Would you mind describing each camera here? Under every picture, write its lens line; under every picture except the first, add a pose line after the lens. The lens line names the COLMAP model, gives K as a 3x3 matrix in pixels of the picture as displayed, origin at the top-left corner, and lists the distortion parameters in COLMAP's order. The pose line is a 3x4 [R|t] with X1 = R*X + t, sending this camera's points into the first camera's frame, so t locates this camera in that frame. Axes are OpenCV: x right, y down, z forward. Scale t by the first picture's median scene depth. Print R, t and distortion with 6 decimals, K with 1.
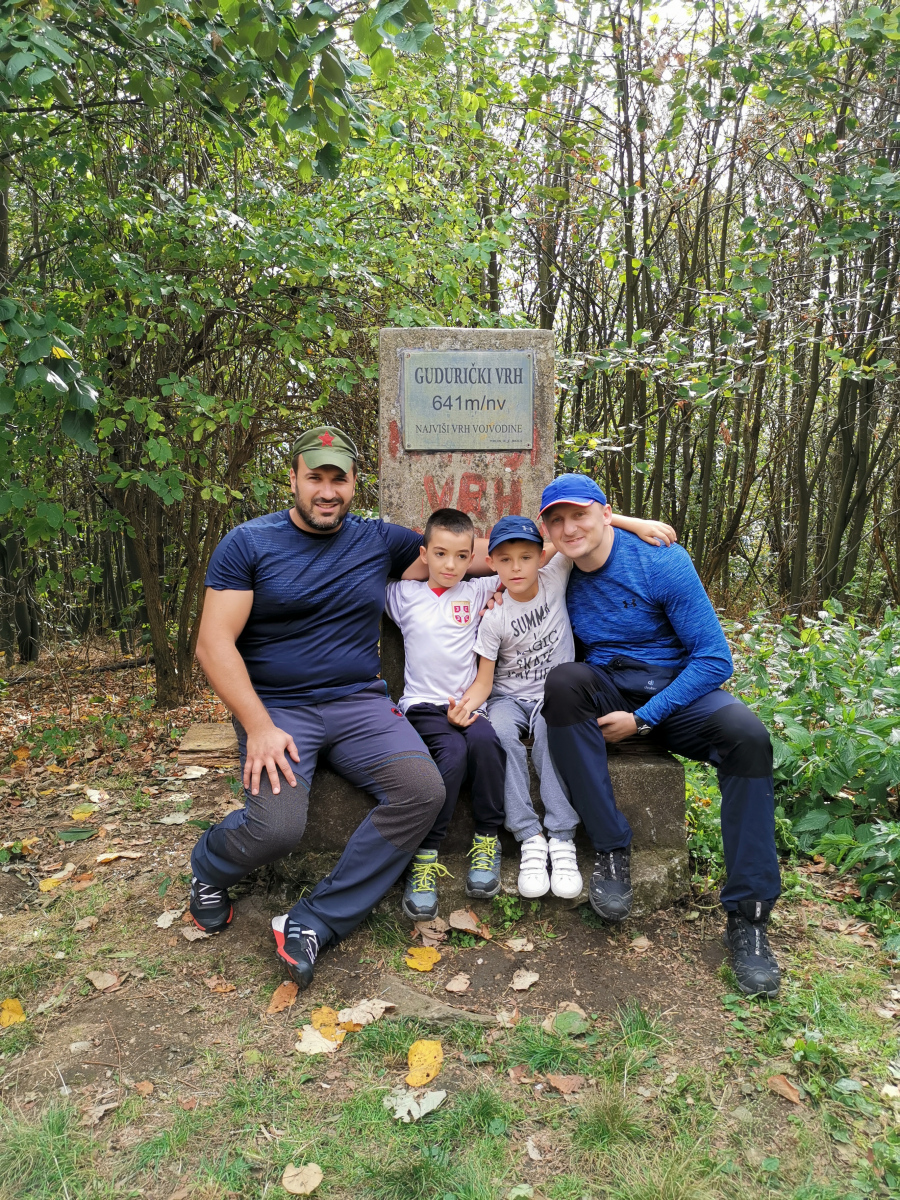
lens RADIAL K [[920.1, 0, 443.6], [0, 920.1, 607.0], [0, 0, 1]] dist [0.073919, -0.073225]
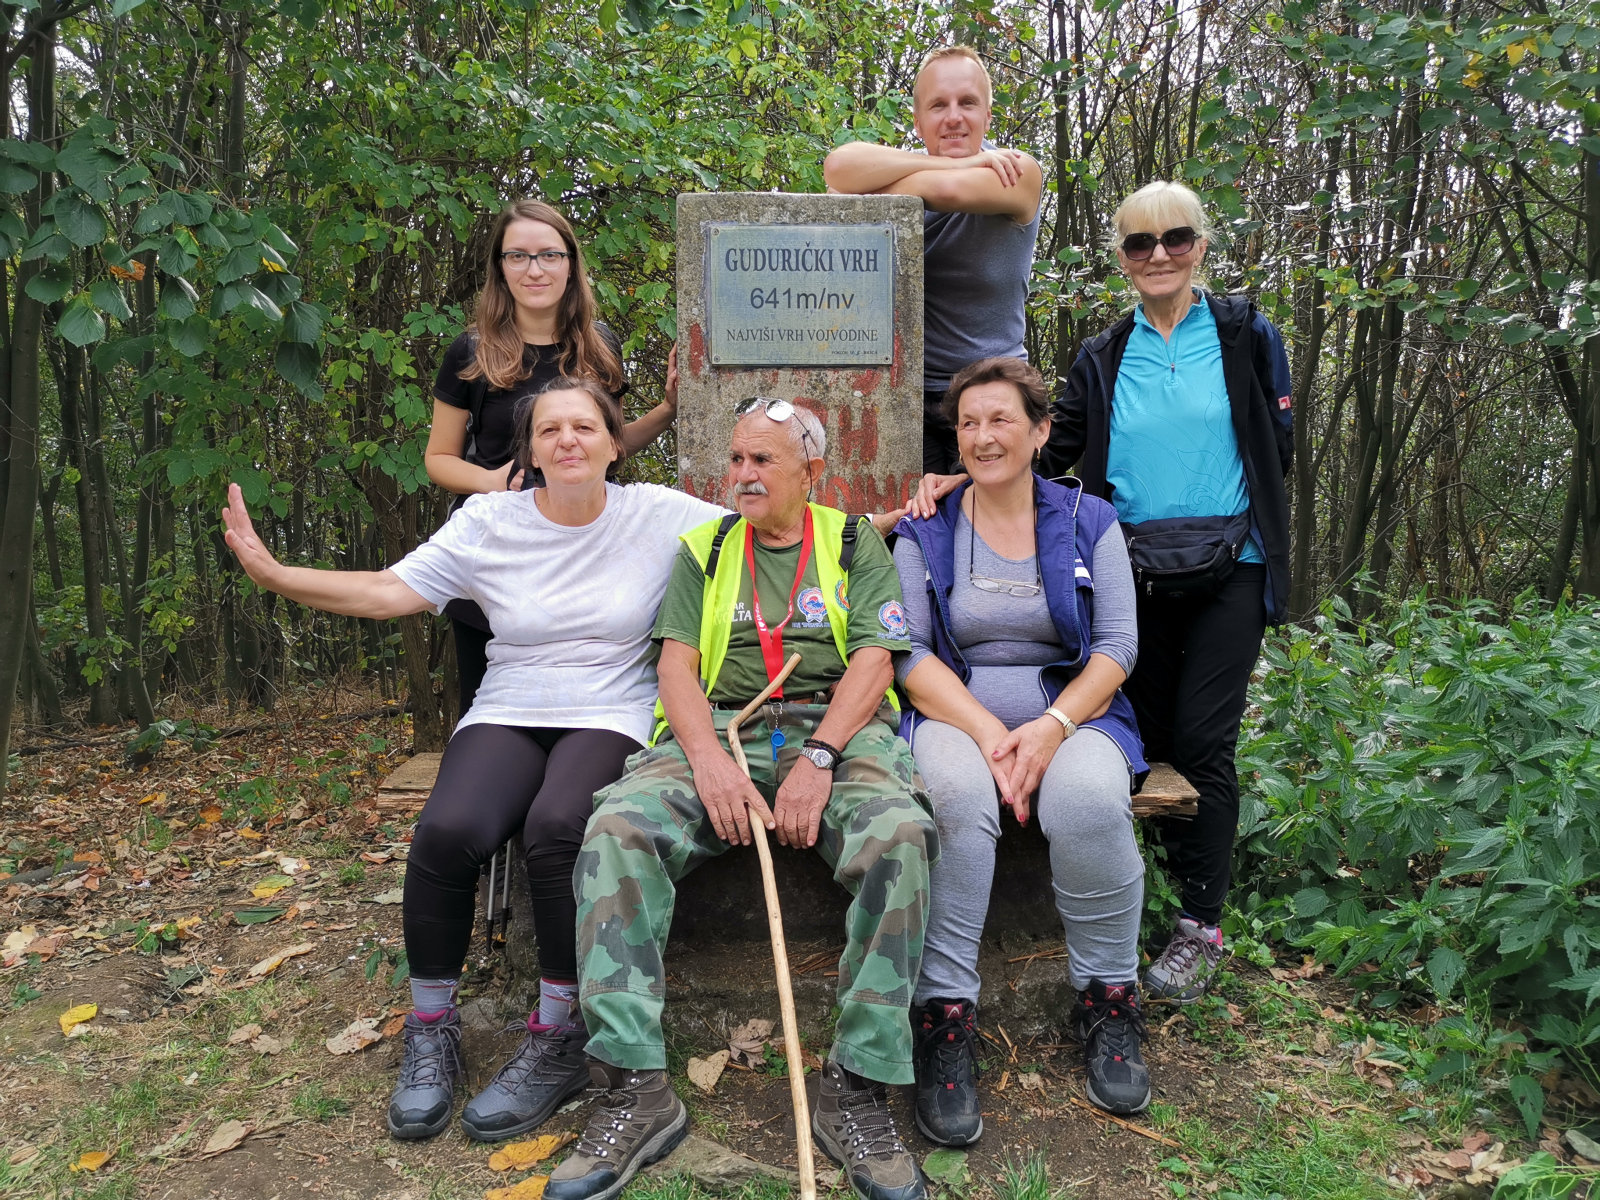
lens RADIAL K [[1228.5, 0, 793.5], [0, 1228.5, 604.0], [0, 0, 1]] dist [0.069755, -0.058143]
pose [[0.999515, 0.005981, -0.030575, 0.038894], [-0.007214, 0.999158, -0.040383, 0.038172], [0.030308, 0.040584, 0.998716, 0.051392]]
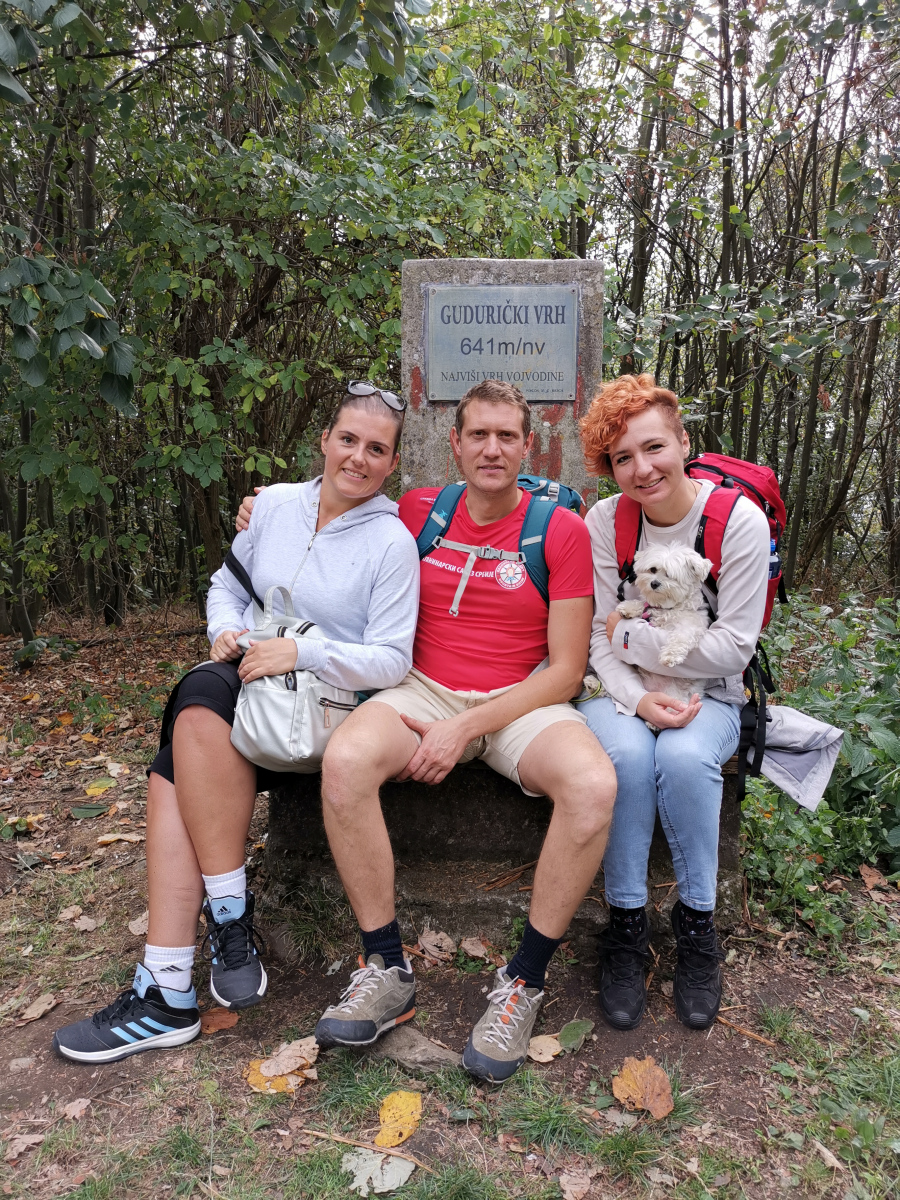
lens RADIAL K [[921.4, 0, 450.0], [0, 921.4, 600.0], [0, 0, 1]] dist [0.069755, -0.058143]
pose [[0.995113, 0.025933, -0.095274, 0.051408], [-0.023812, 0.999444, 0.023334, -0.000677], [0.095827, -0.020952, 0.995178, 0.091018]]
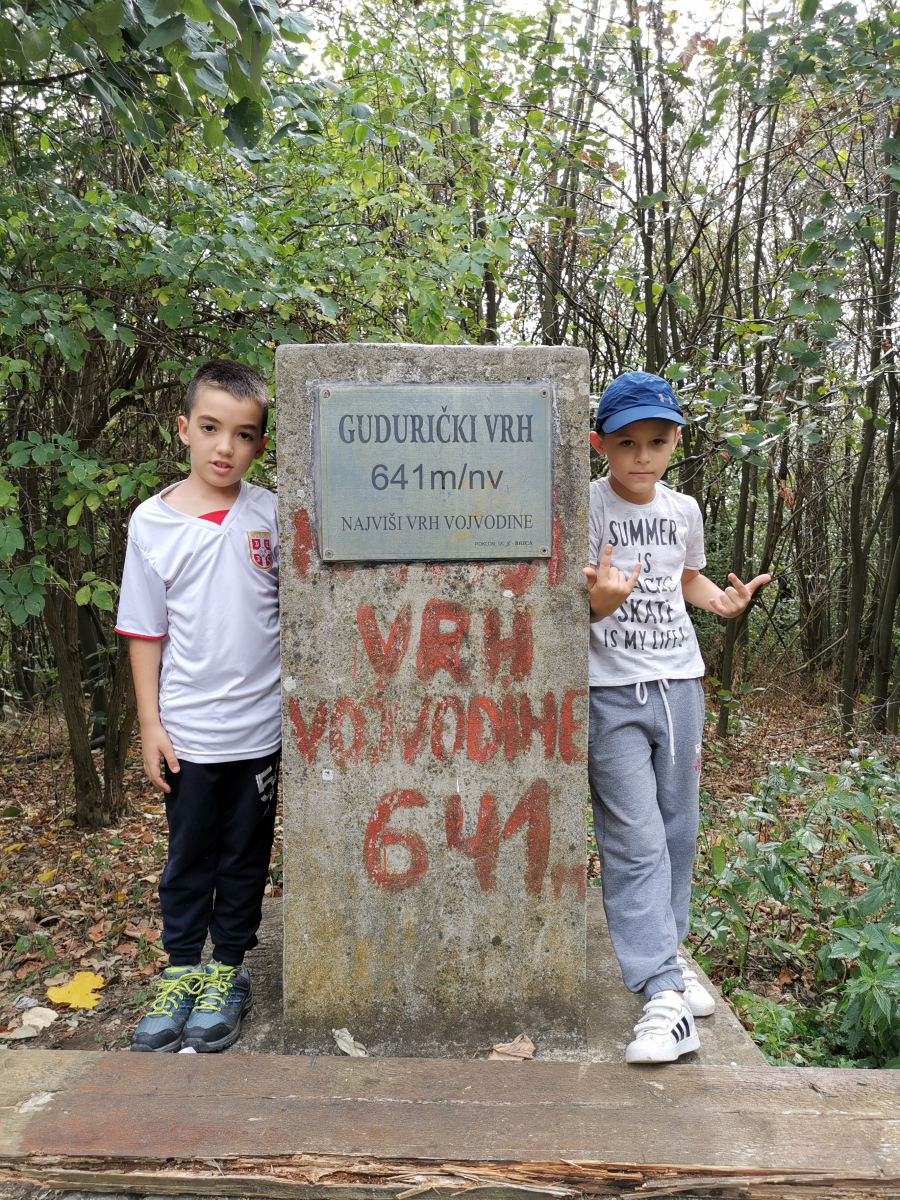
lens RADIAL K [[921.4, 0, 450.0], [0, 921.4, 600.0], [0, 0, 1]] dist [0.069755, -0.058143]
pose [[0.999977, -0.002734, 0.006222, 0.023985], [0.003037, 0.998783, -0.049236, -0.090561], [-0.006080, 0.049254, 0.998768, 0.339452]]
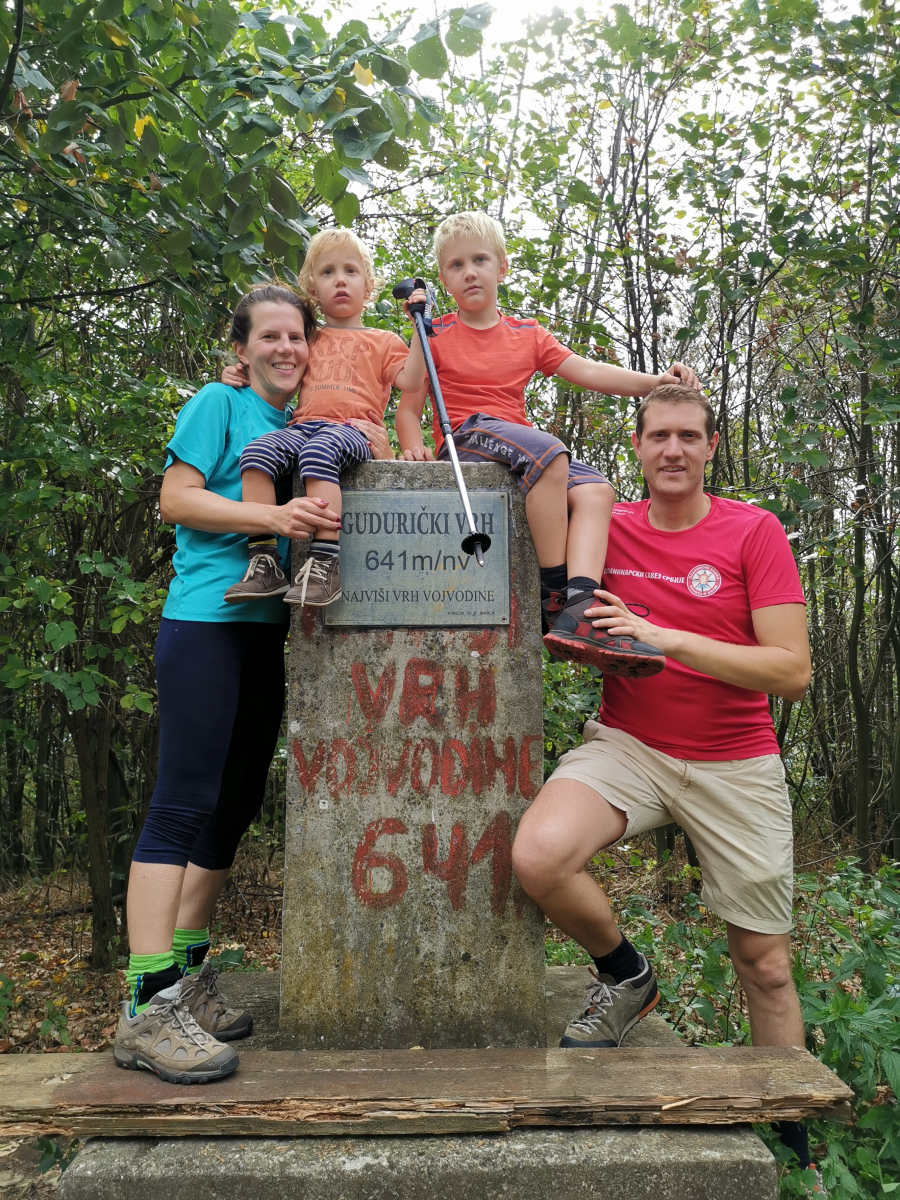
lens RADIAL K [[968.0, 0, 450.0], [0, 968.0, 600.0], [0, 0, 1]] dist [0.069872, 0.001789]
pose [[0.999893, -0.001807, -0.014527, 0.047673], [-0.001871, 0.968448, -0.249210, -0.006218], [0.014519, 0.249210, 0.968341, 0.223441]]
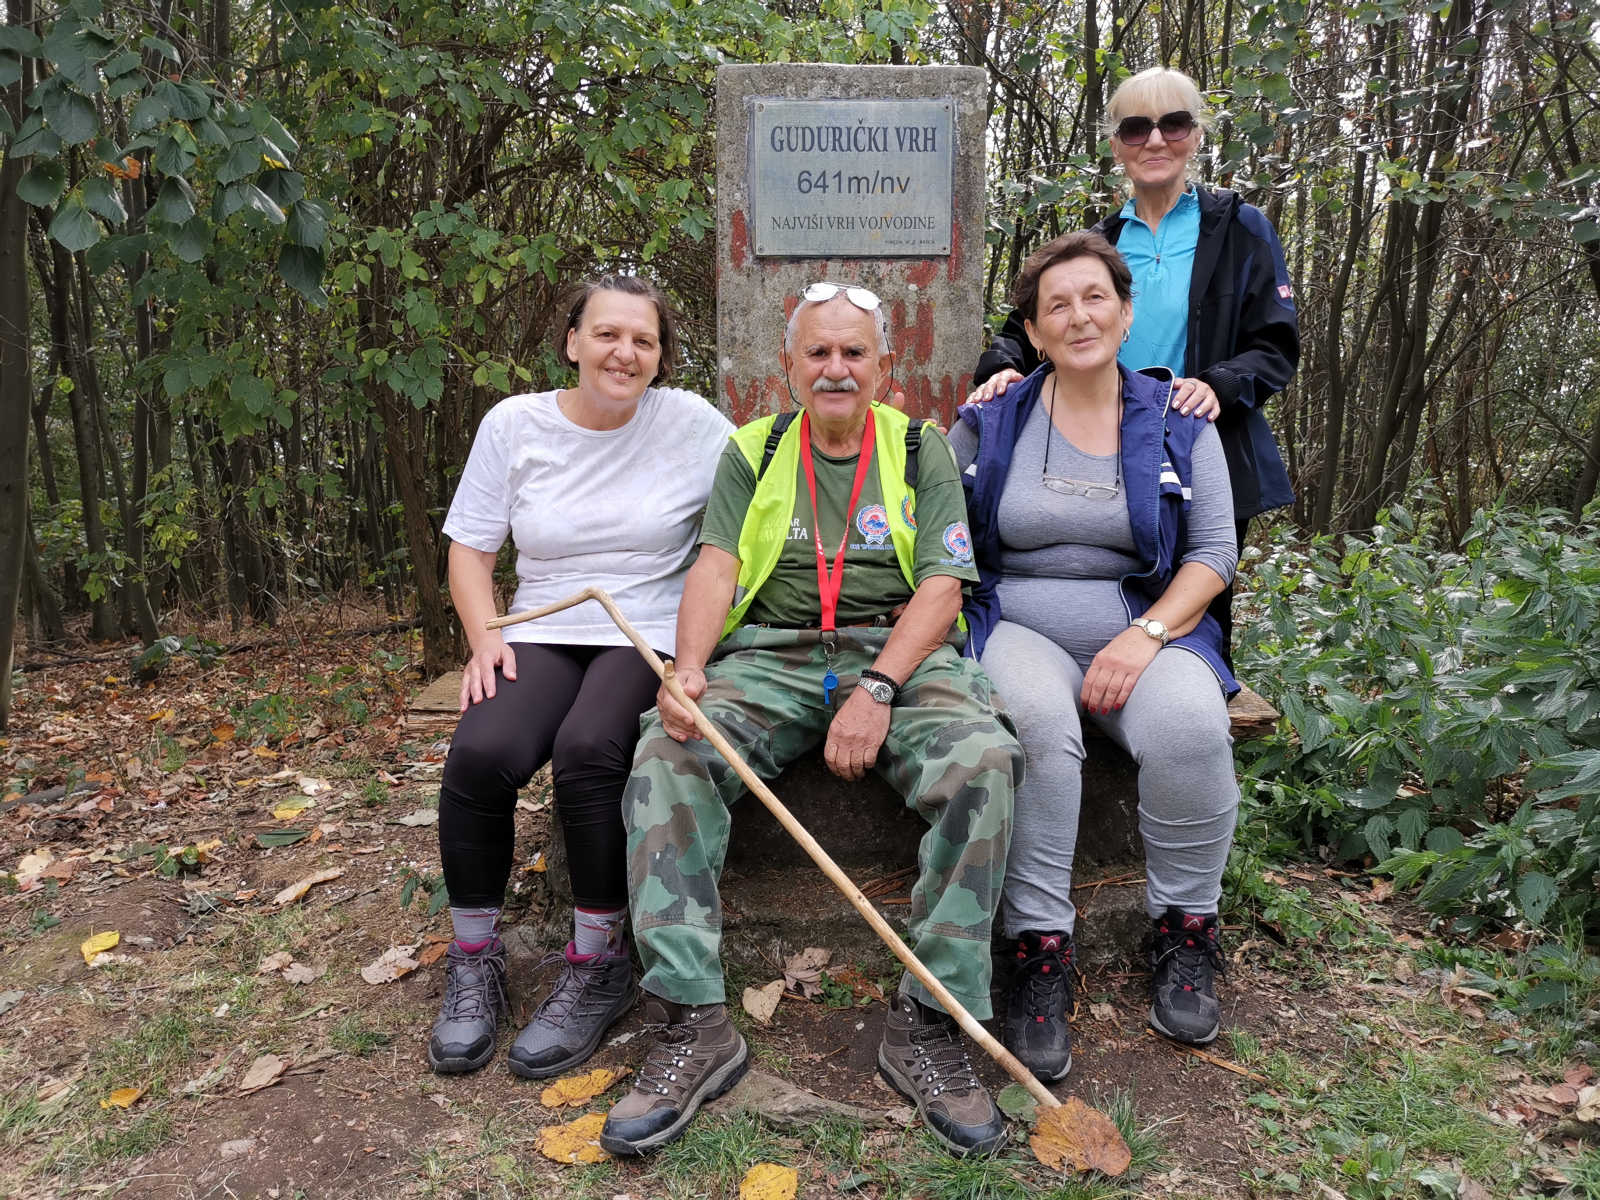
lens RADIAL K [[1226.8, 0, 799.9], [0, 1226.8, 597.5], [0, 0, 1]] dist [0.073919, -0.073225]
pose [[0.999690, 0.006544, -0.024031, 0.009468], [-0.006006, 0.999731, 0.022384, 0.040057], [0.024171, -0.022233, 0.999461, 0.091503]]
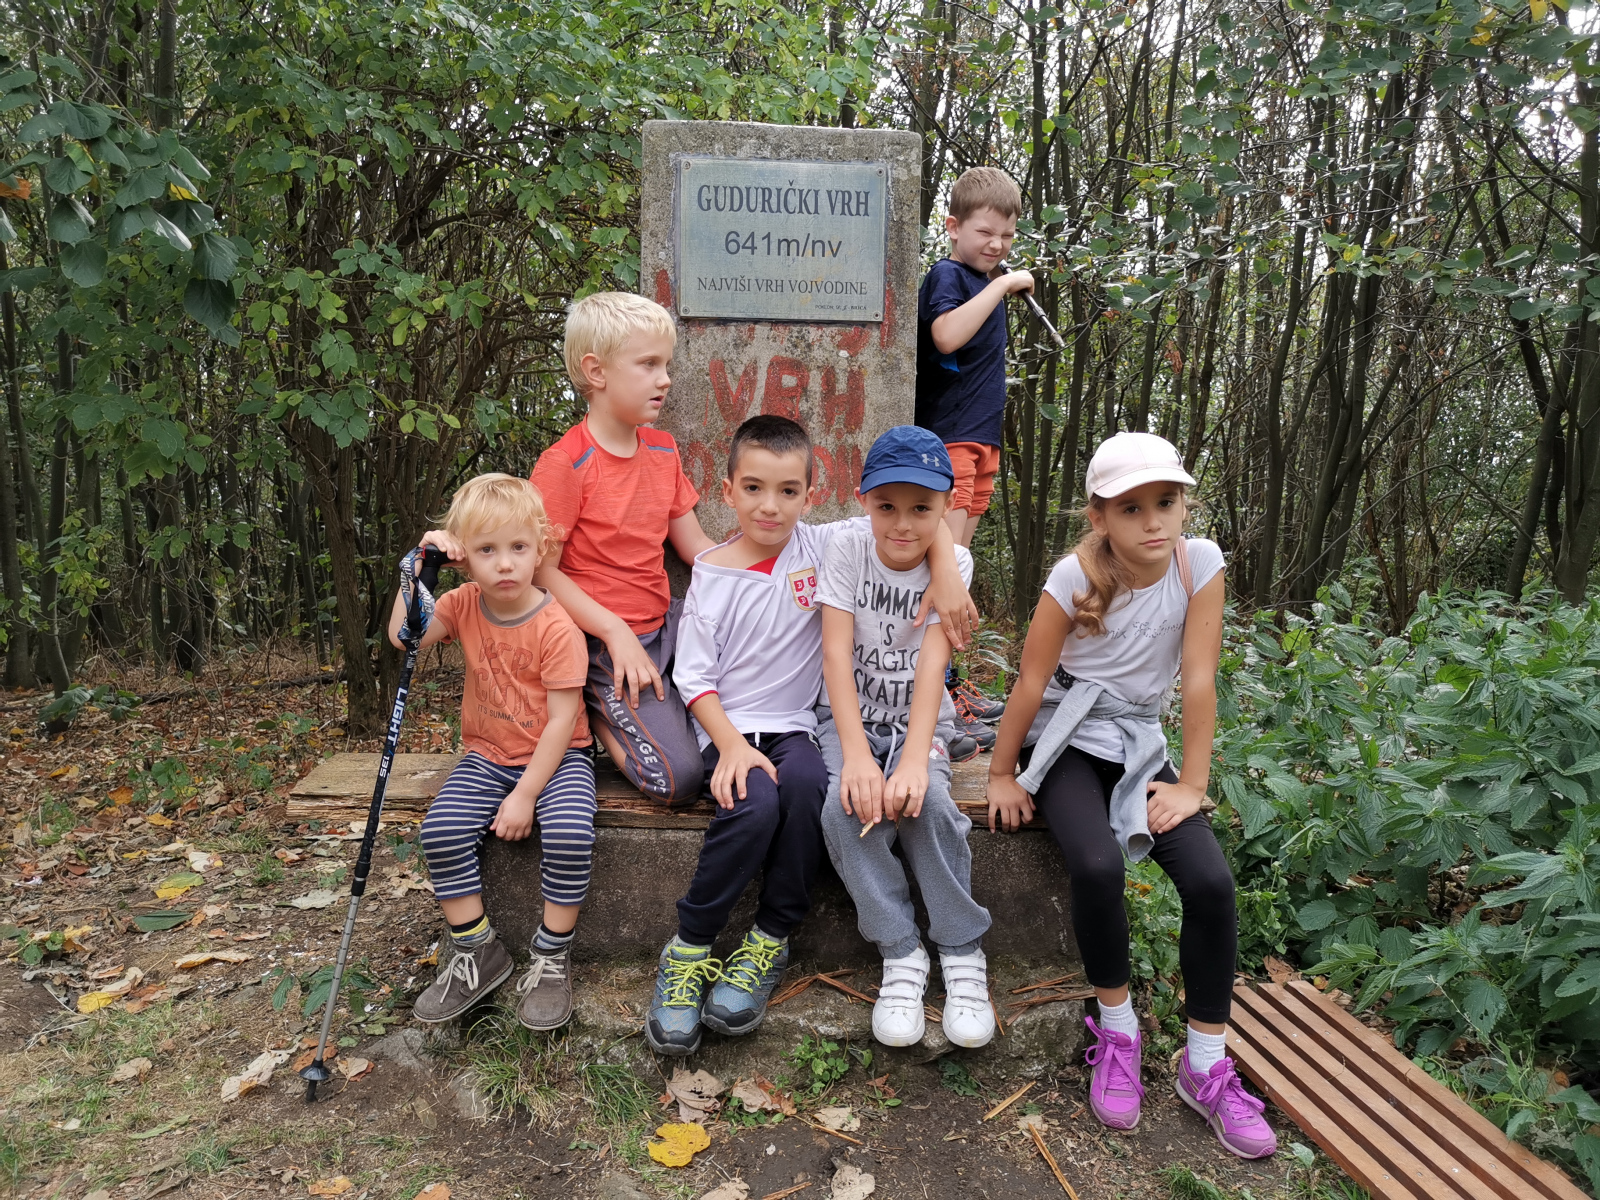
lens RADIAL K [[1226.8, 0, 799.9], [0, 1226.8, 597.5], [0, 0, 1]] dist [0.073919, -0.073225]
pose [[0.999608, 0.023483, 0.015263, 0.024018], [-0.023188, 0.999547, -0.019182, 0.026508], [-0.015707, 0.018820, 0.999700, 0.125379]]
